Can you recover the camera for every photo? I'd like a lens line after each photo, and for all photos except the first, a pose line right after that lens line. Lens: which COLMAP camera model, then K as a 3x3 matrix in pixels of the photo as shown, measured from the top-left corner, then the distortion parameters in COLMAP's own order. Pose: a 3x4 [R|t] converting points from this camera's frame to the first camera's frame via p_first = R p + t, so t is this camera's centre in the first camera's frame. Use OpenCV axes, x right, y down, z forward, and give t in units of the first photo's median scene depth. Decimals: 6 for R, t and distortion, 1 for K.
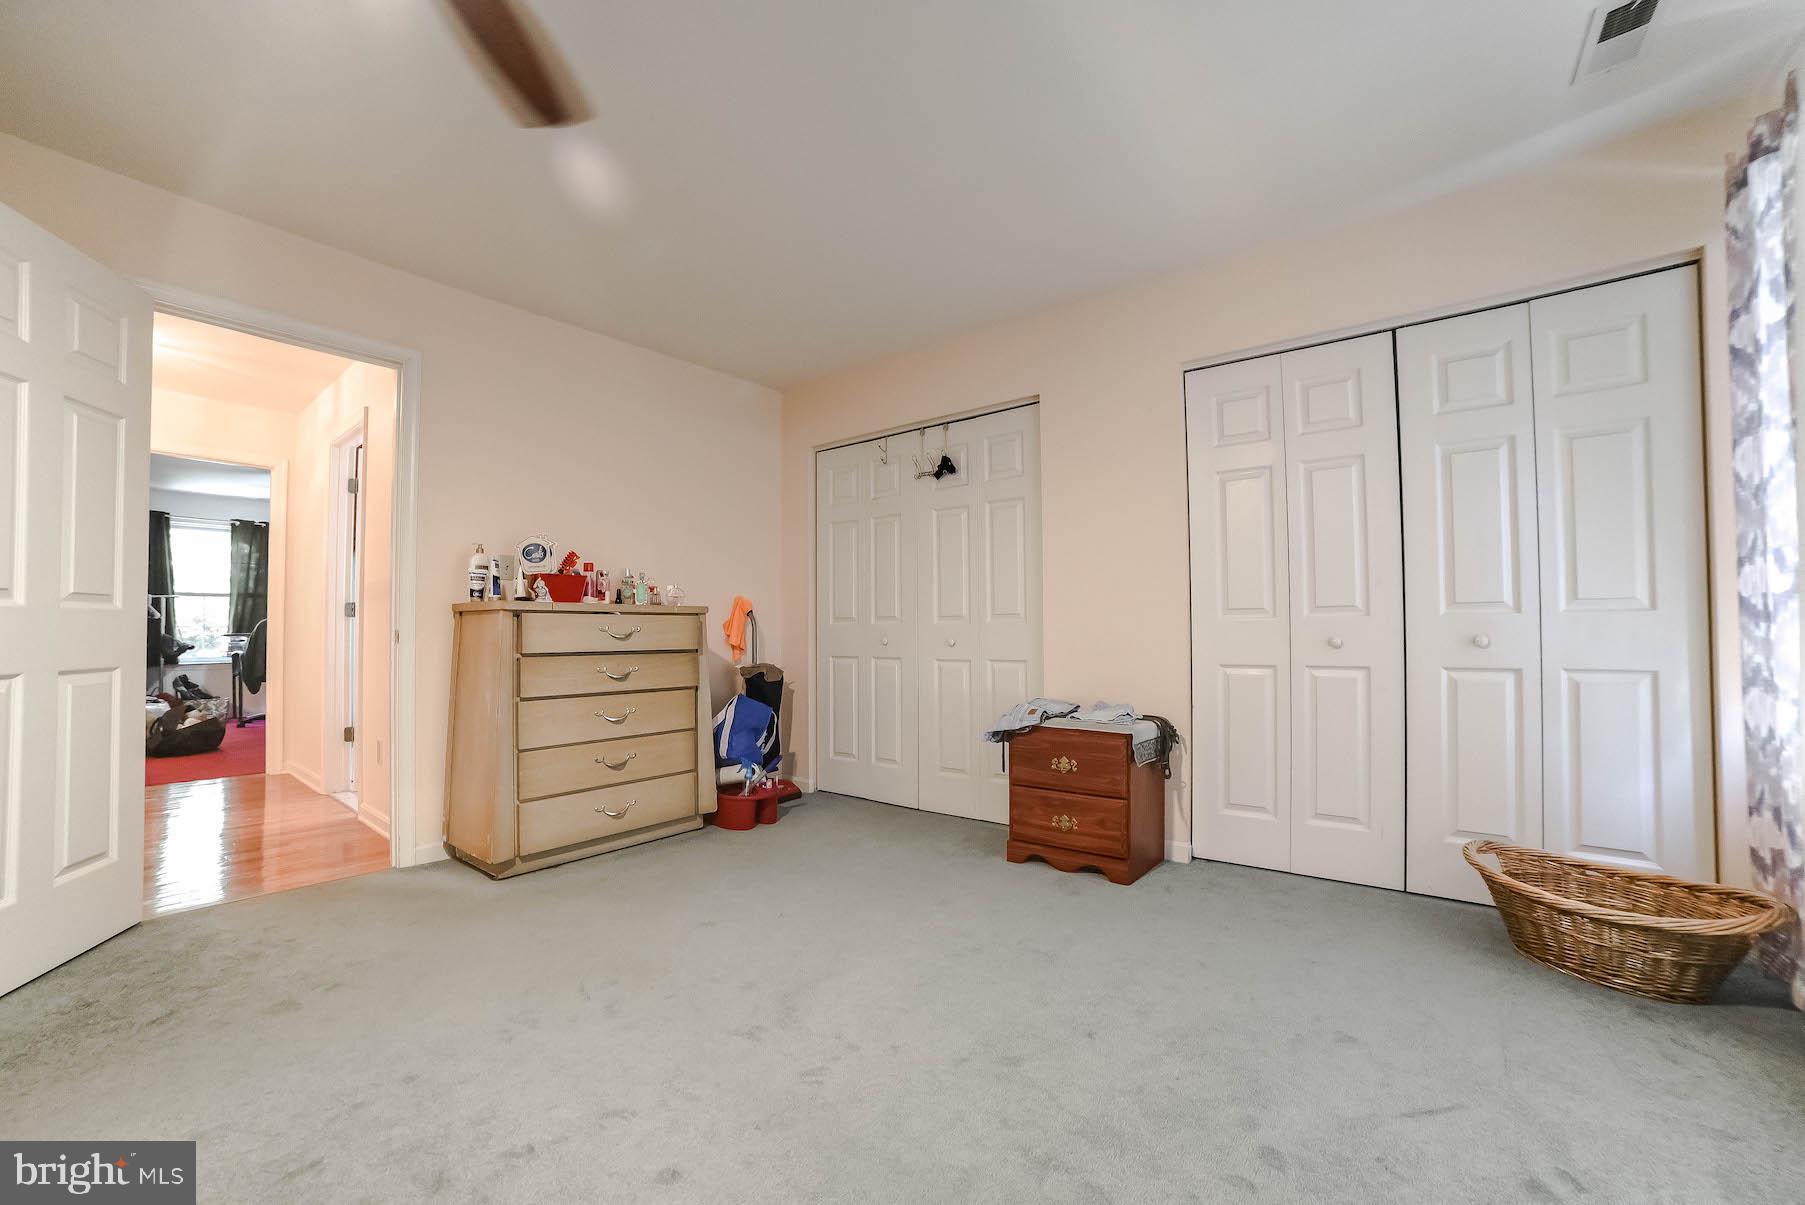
lens RADIAL K [[739.7, 0, 897.5], [0, 739.7, 610.7], [0, 0, 1]] dist [-0.112712, 0.040805]
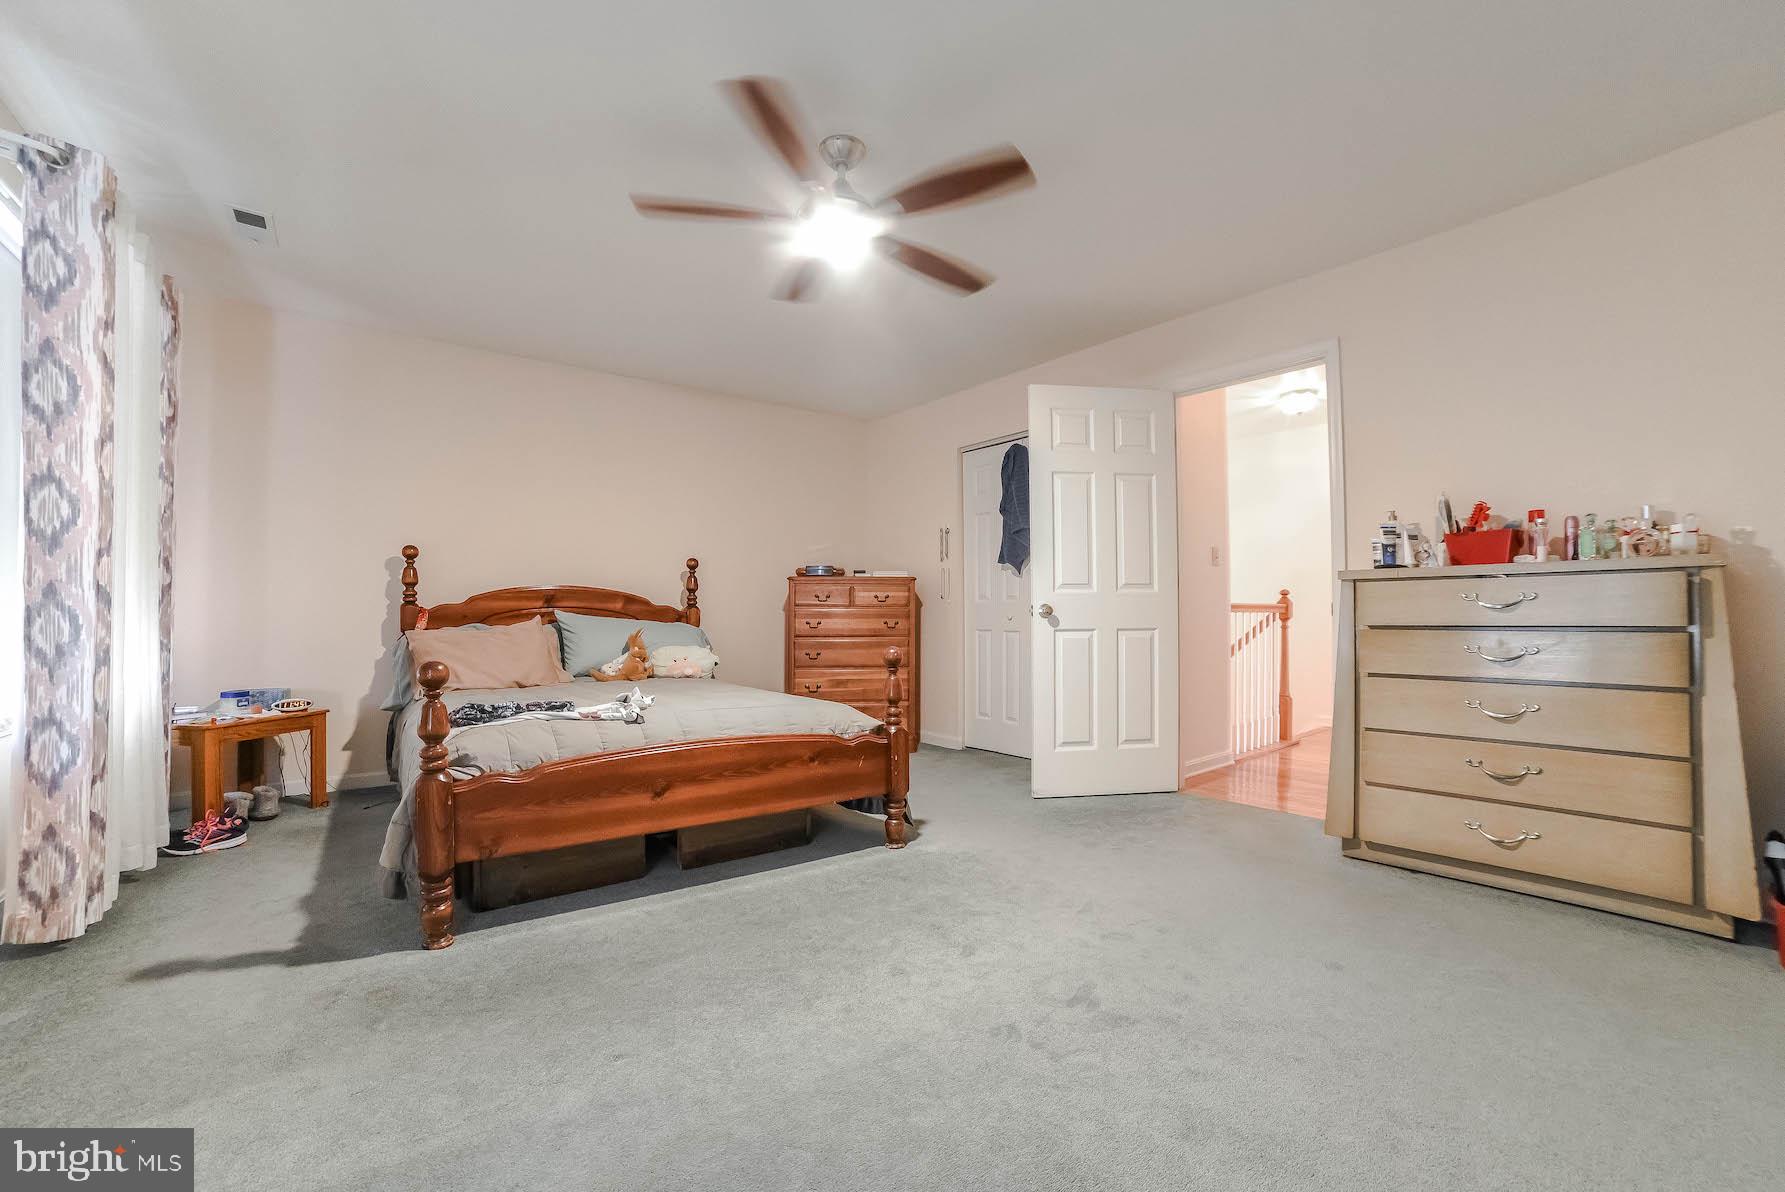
lens RADIAL K [[731.5, 0, 887.5], [0, 731.5, 604.1], [0, 0, 1]] dist [-0.112712, 0.040805]
pose [[-0.253946, -0.007778, -0.967187, 0.478870], [0.035180, 0.999232, -0.017272, 0.023480], [0.966578, -0.038412, -0.253478, 0.579739]]
